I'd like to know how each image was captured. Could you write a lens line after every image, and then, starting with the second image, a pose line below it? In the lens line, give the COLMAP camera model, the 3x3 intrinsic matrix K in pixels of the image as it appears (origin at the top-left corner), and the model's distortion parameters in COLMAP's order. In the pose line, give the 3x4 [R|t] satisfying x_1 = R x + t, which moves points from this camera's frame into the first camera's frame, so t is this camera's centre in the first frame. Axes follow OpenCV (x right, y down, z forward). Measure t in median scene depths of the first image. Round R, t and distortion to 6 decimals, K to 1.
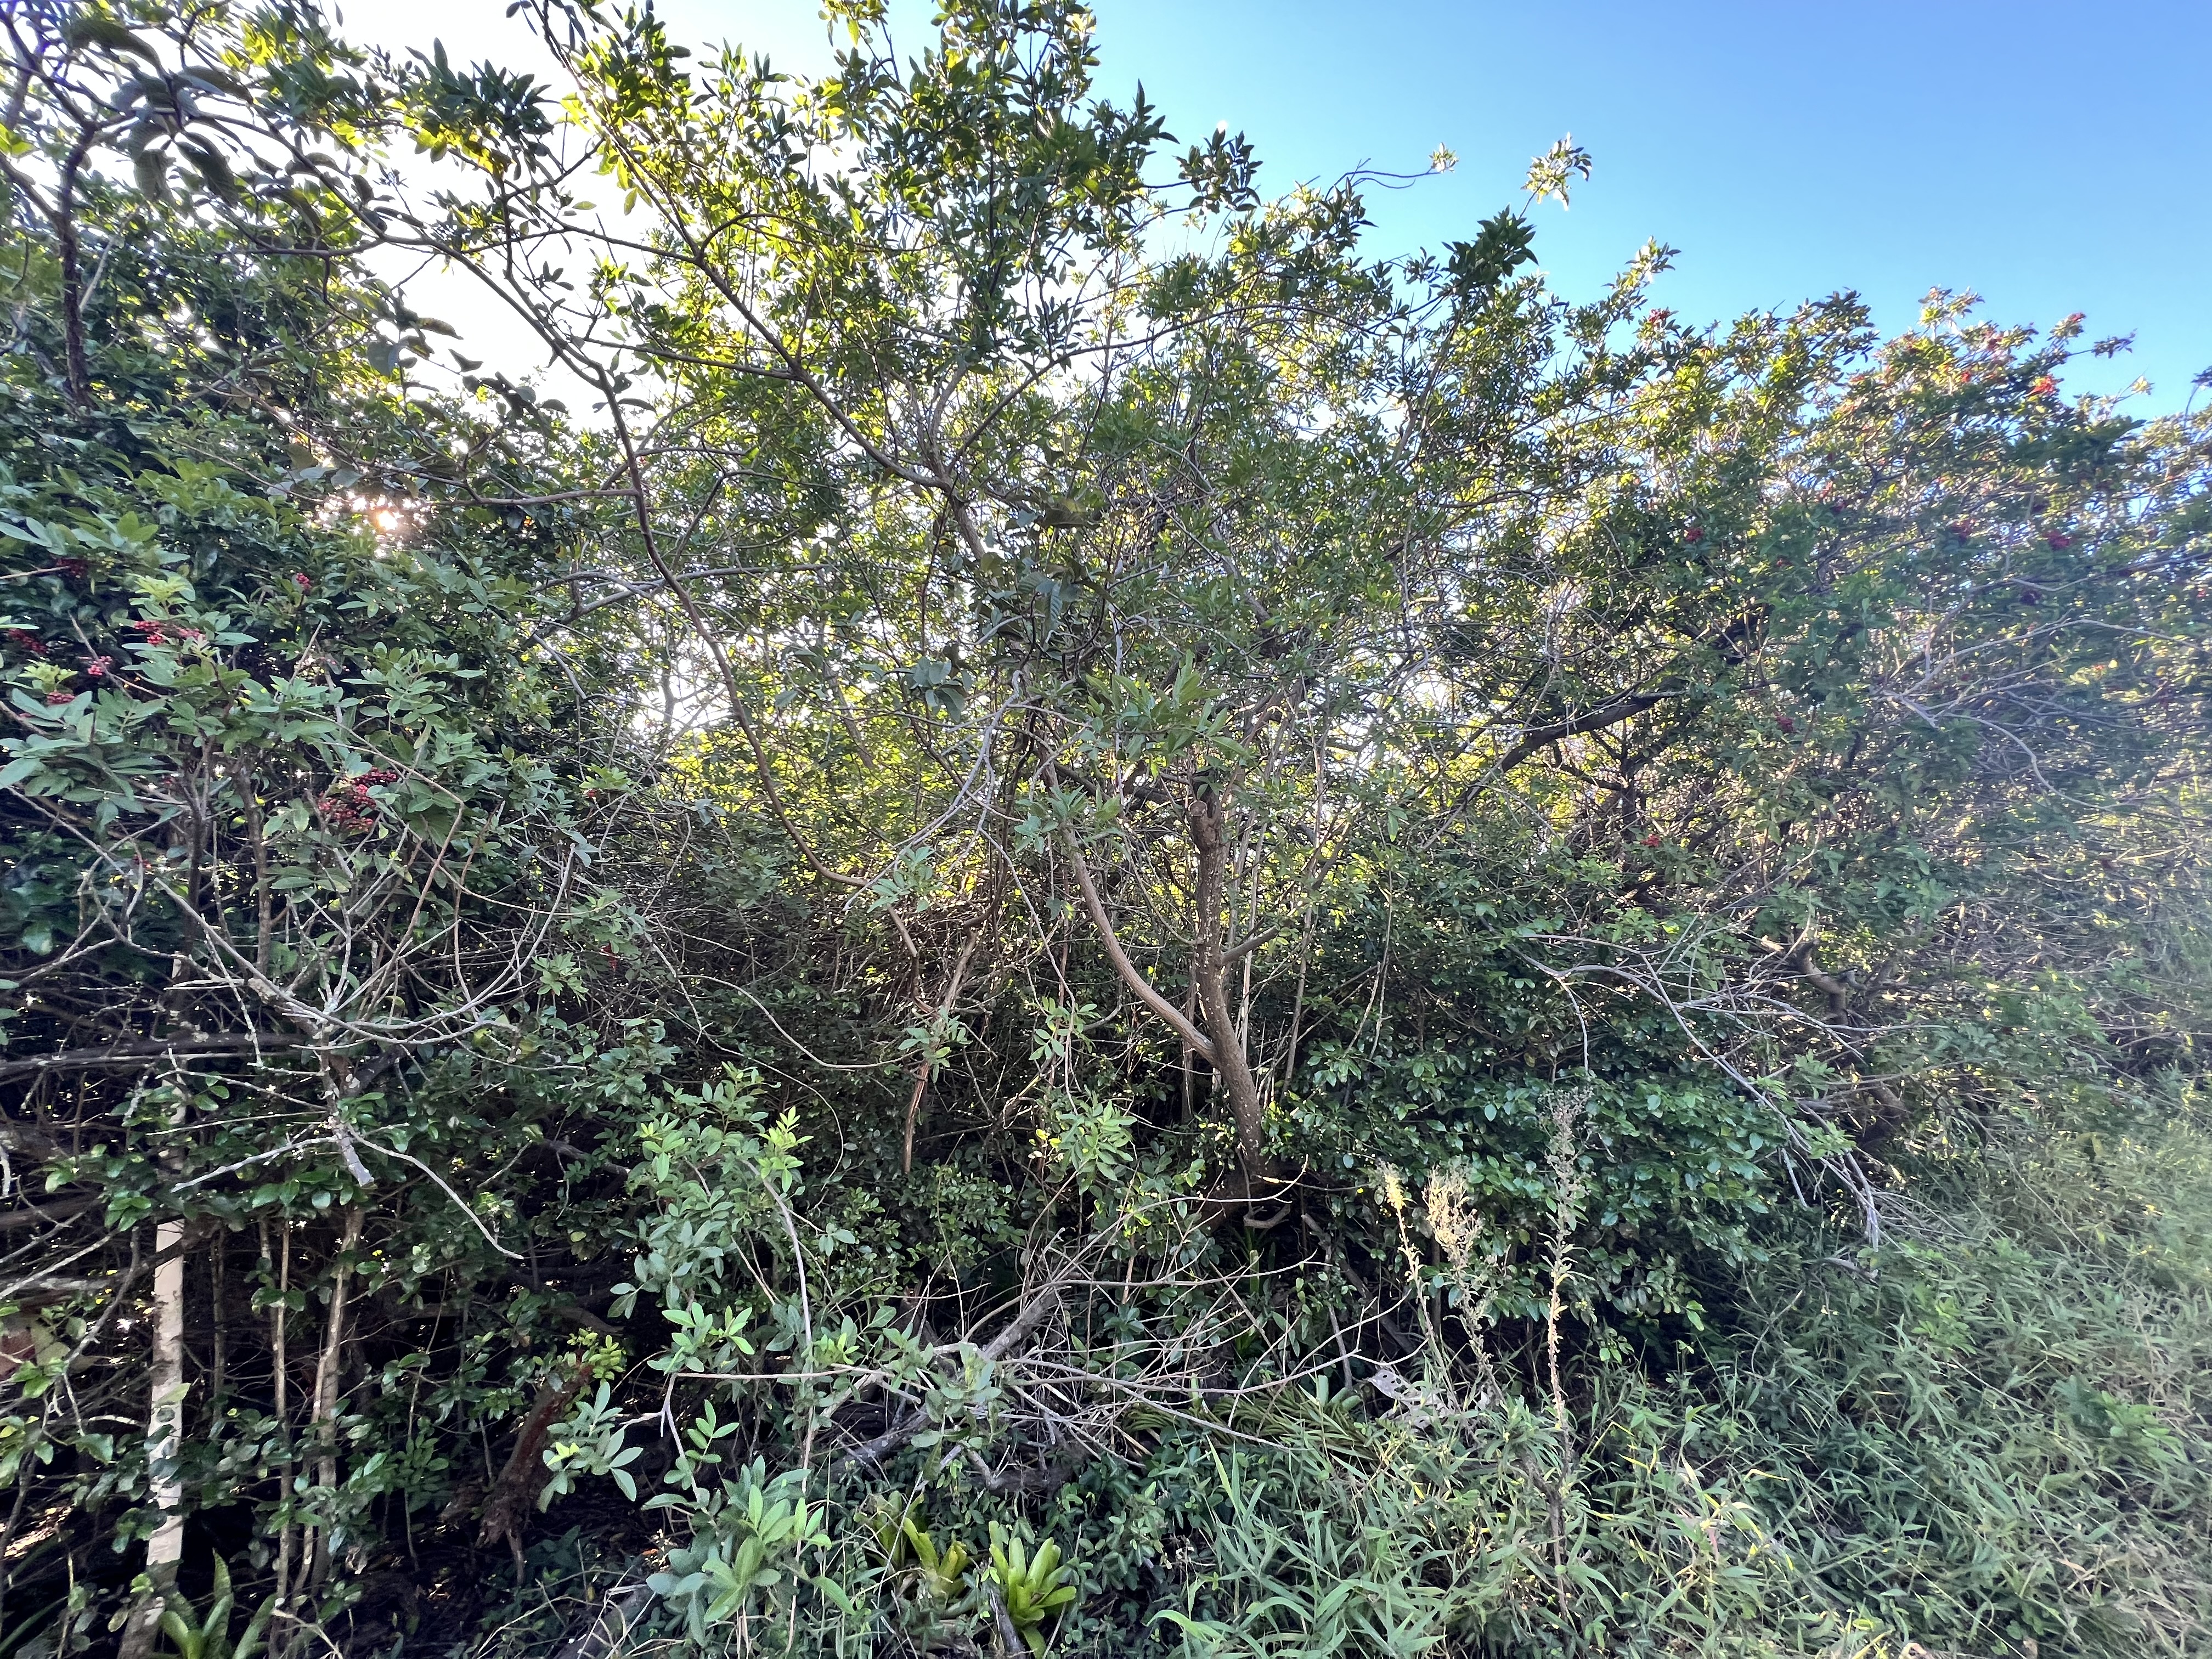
lens RADIAL K [[887.0, 0, 1106.0], [0, 887.0, 829.5], [0, 0, 1]] dist [-0.000054, -0.000119]
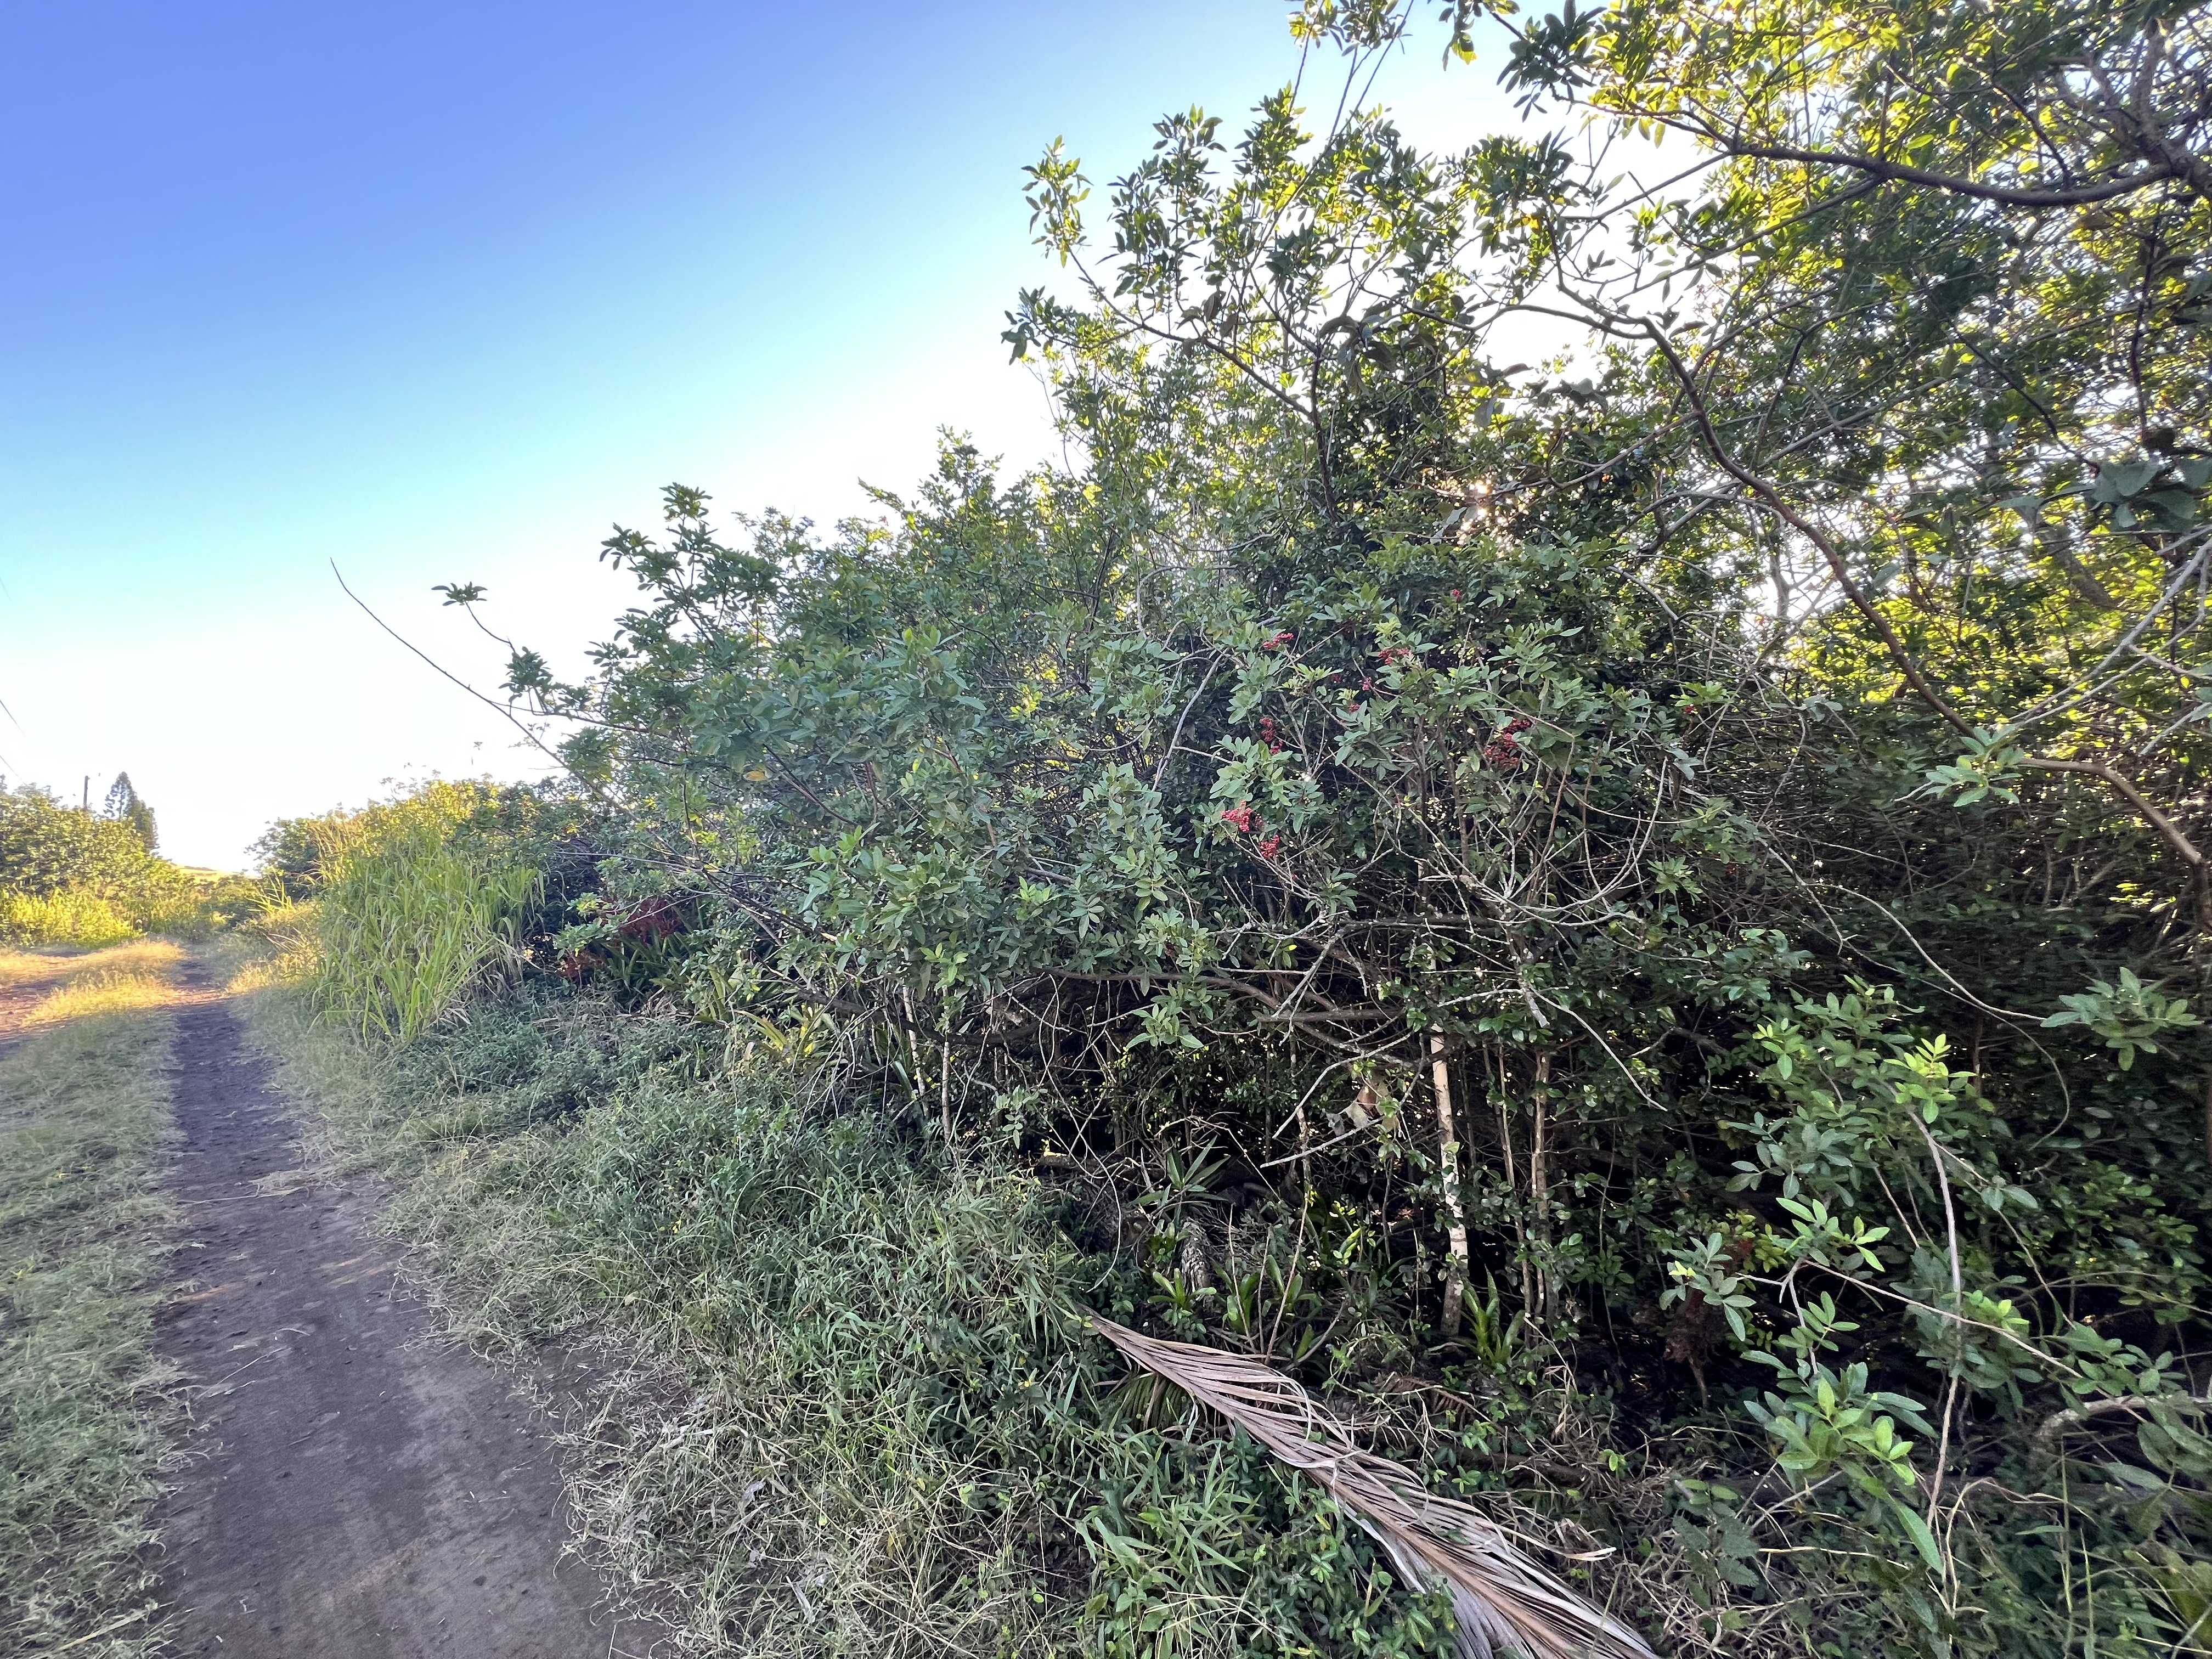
lens RADIAL K [[887.0, 0, 1106.0], [0, 887.0, 829.5], [0, 0, 1]] dist [-0.000054, -0.000119]
pose [[0.421741, -0.039840, -0.905840, 0.073053], [0.122621, 0.992363, 0.013445, 0.000959], [0.898386, -0.116745, 0.423406, -0.084461]]
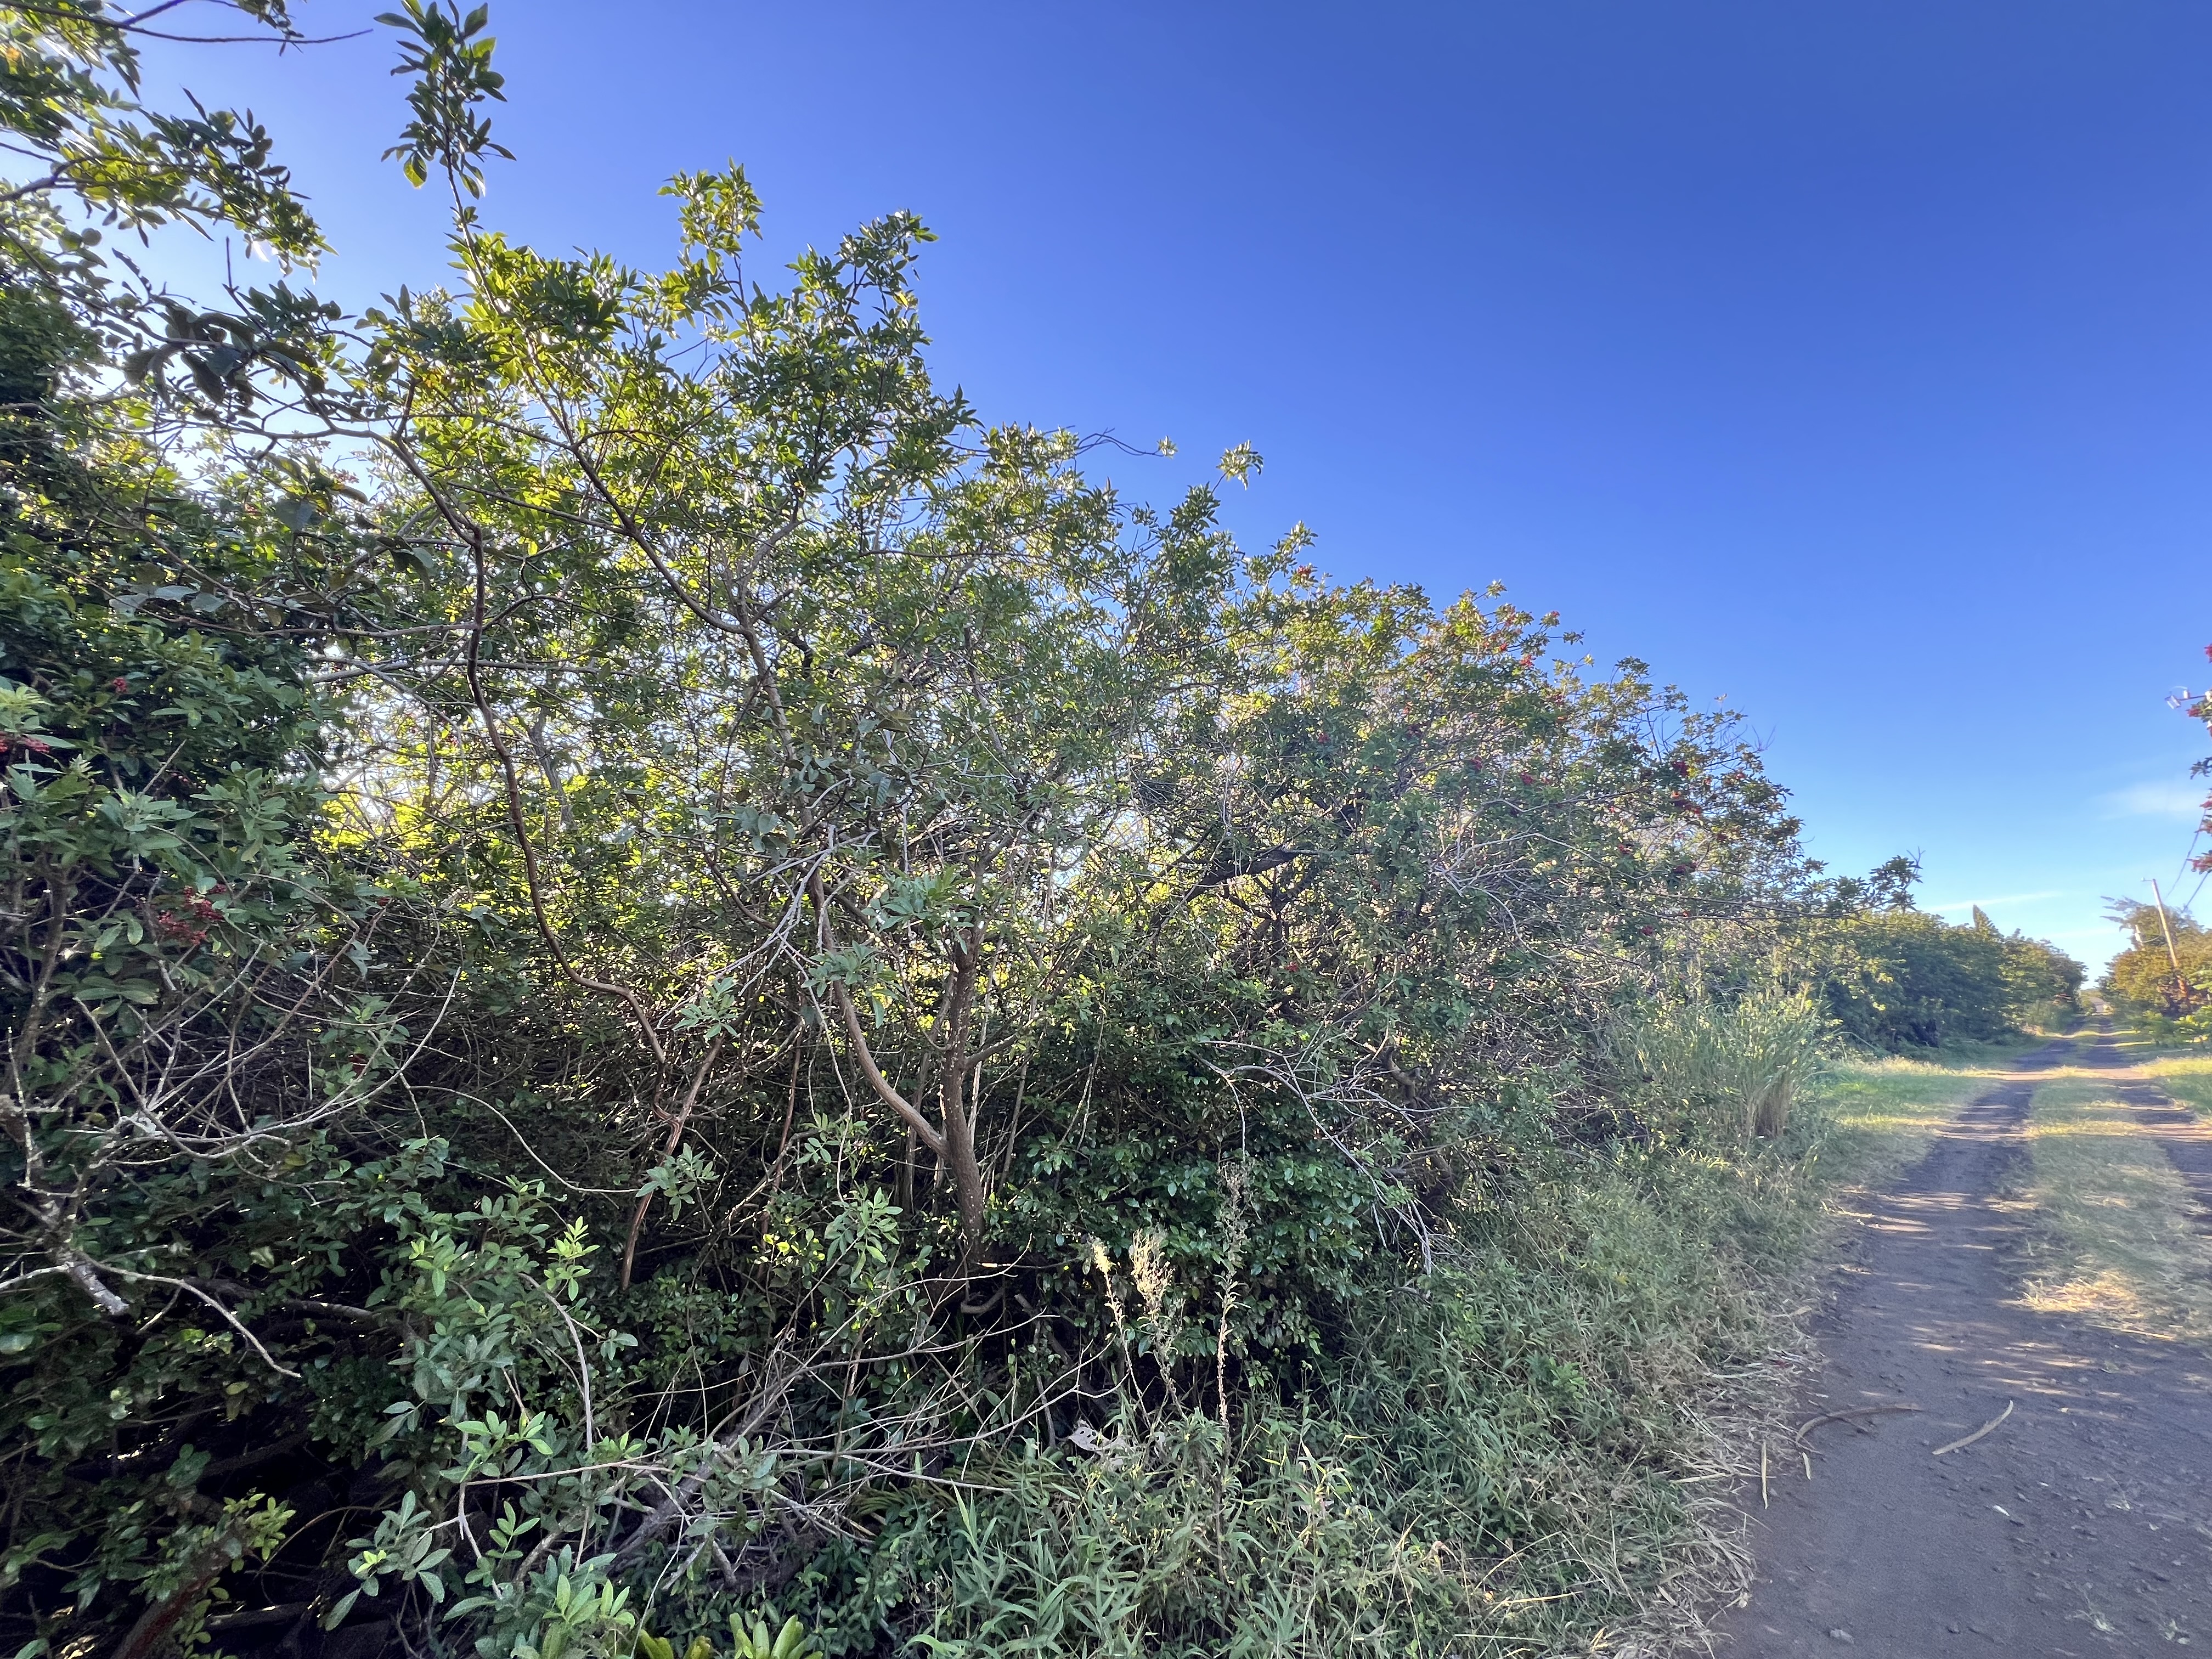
lens RADIAL K [[887.0, 0, 1106.0], [0, 887.0, 829.5], [0, 0, 1]] dist [-0.000054, -0.000119]
pose [[0.940253, 0.077729, 0.331484, -0.125156], [-0.042025, 0.992642, -0.113558, -0.040282], [-0.337872, 0.092843, 0.936602, -0.206097]]
